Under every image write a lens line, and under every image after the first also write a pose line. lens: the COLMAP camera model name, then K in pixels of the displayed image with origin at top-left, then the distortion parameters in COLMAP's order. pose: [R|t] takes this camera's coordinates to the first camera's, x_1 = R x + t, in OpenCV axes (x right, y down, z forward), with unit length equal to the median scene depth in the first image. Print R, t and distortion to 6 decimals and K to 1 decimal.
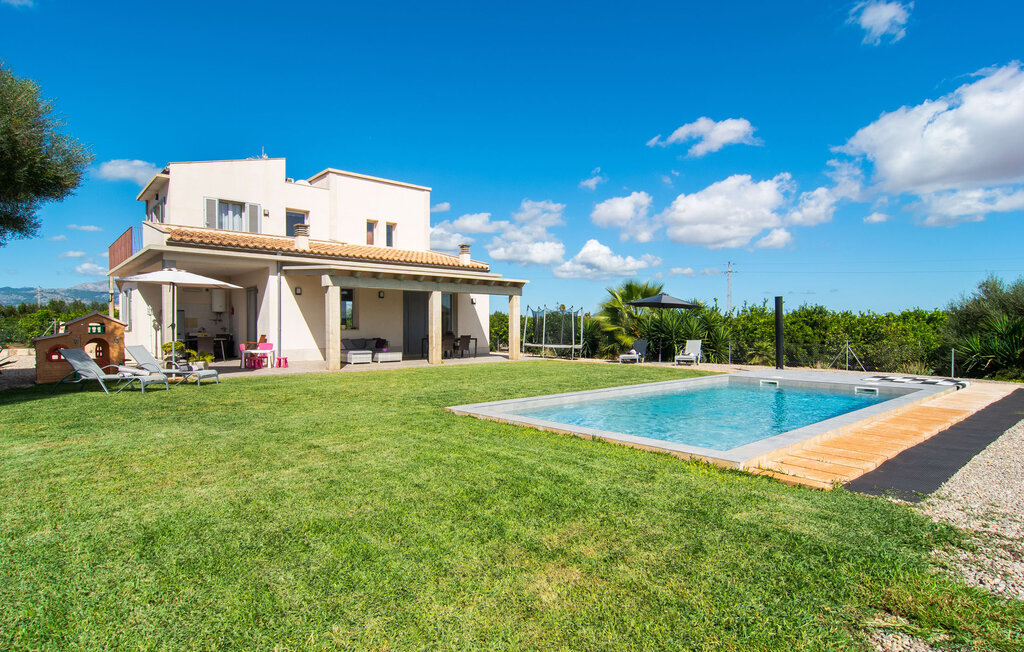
lens RADIAL K [[547.7, 0, 512.0], [0, 547.7, 326.0], [0, 0, 1]] dist [0.003284, 0.001530]
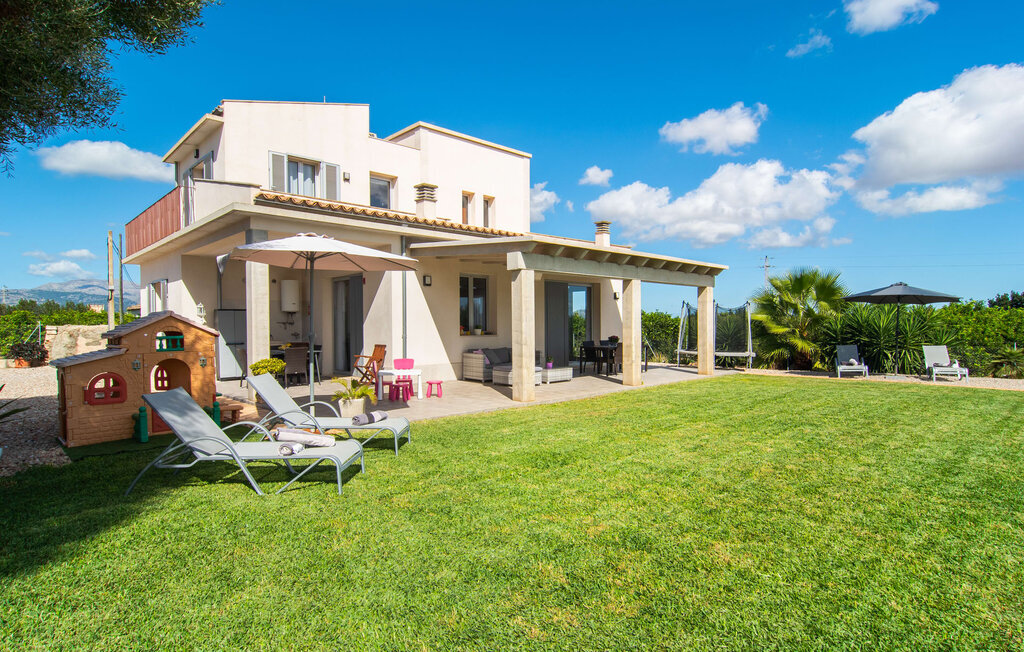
lens RADIAL K [[547.7, 0, 512.0], [0, 547.7, 326.0], [0, 0, 1]] dist [0.003284, 0.001530]
pose [[0.999259, -0.006753, 0.037886, -0.256888], [0.006668, 0.999975, 0.002378, -0.006092], [-0.037901, -0.002123, 0.999279, 0.256051]]
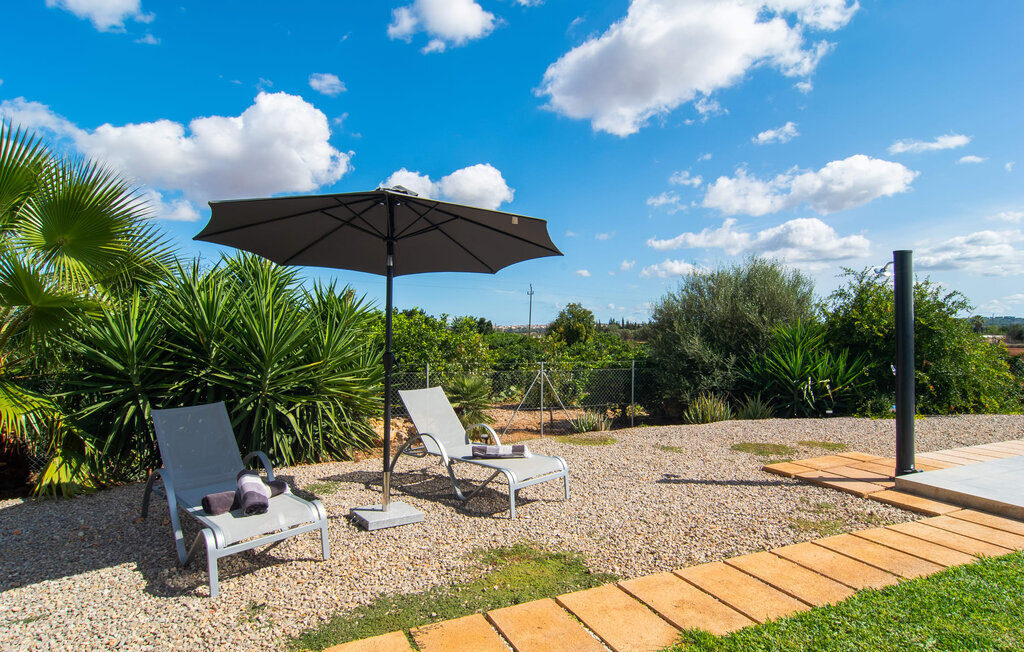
lens RADIAL K [[571.6, 0, 511.7], [0, 571.6, 343.9], [0, 0, 1]] dist [0.012363, 0.000502]
pose [[0.296552, -0.019477, 0.954818, 0.063215], [-0.003249, 0.999766, 0.021403, -0.003182], [-0.955011, -0.009450, 0.296419, 0.815238]]
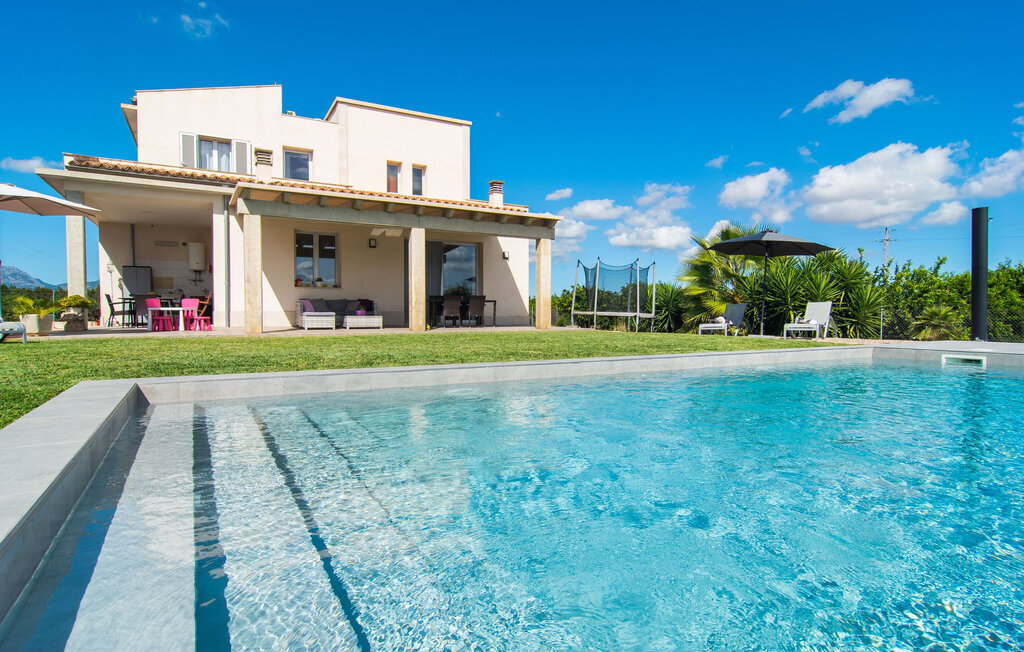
lens RADIAL K [[547.7, 0, 512.0], [0, 547.7, 326.0], [0, 0, 1]] dist [0.003284, 0.001530]
pose [[0.976336, 0.007021, -0.216146, 0.109902], [-0.001931, 0.999716, 0.023750, 0.037166], [0.216251, -0.022770, 0.976072, 0.268394]]
